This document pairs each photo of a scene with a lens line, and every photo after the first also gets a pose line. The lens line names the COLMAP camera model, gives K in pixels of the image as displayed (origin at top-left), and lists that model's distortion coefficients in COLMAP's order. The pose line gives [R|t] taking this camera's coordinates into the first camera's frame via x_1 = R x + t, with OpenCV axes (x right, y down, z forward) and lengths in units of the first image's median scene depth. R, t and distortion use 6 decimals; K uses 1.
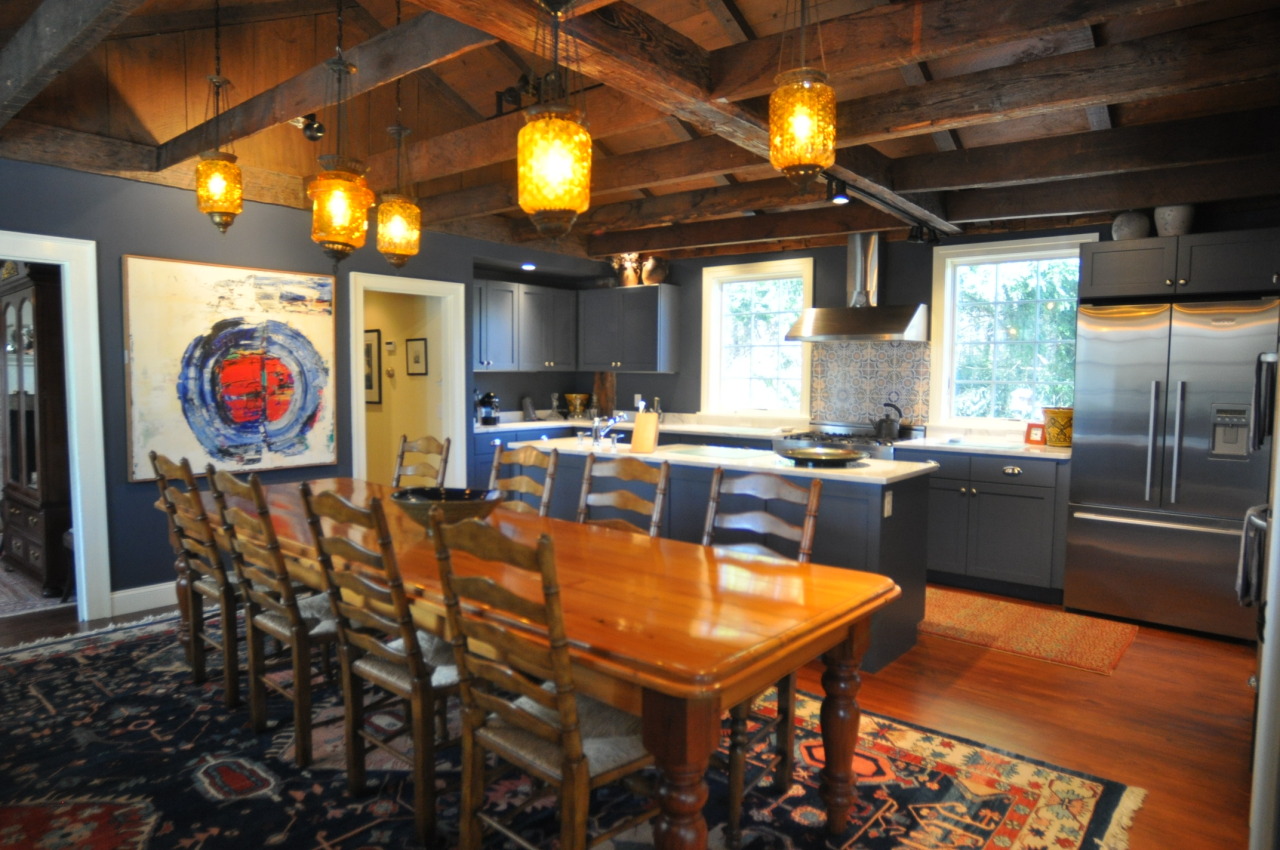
lens RADIAL K [[784.0, 0, 640.0], [0, 784.0, 425.0], [0, 0, 1]] dist [-0.076260, 0.034408]
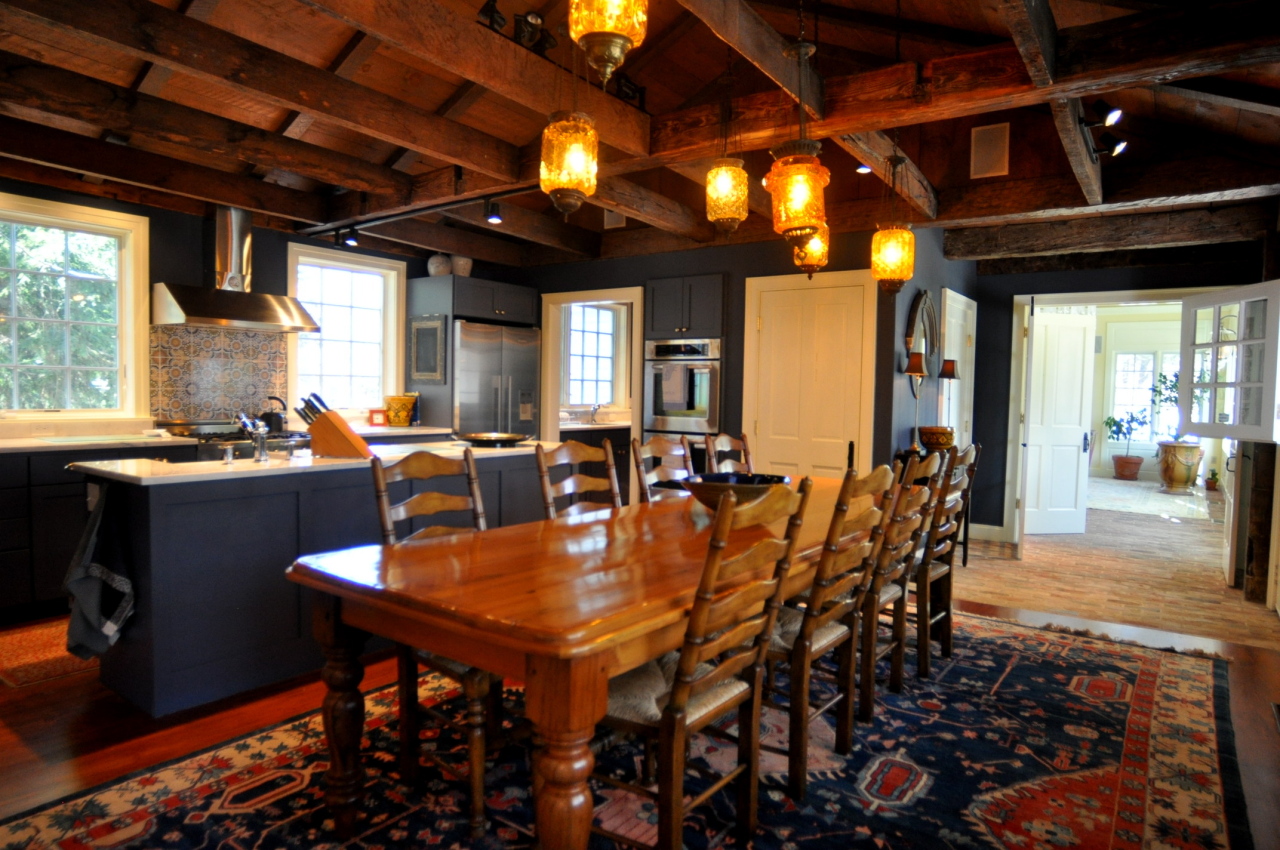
lens RADIAL K [[784.0, 0, 640.0], [0, 784.0, 425.0], [0, 0, 1]] dist [-0.076260, 0.034408]
pose [[-0.086317, -0.052458, 0.994886, -0.654425], [0.047760, 0.997247, 0.056726, -0.024688], [-0.995122, 0.052412, -0.083574, 0.621704]]
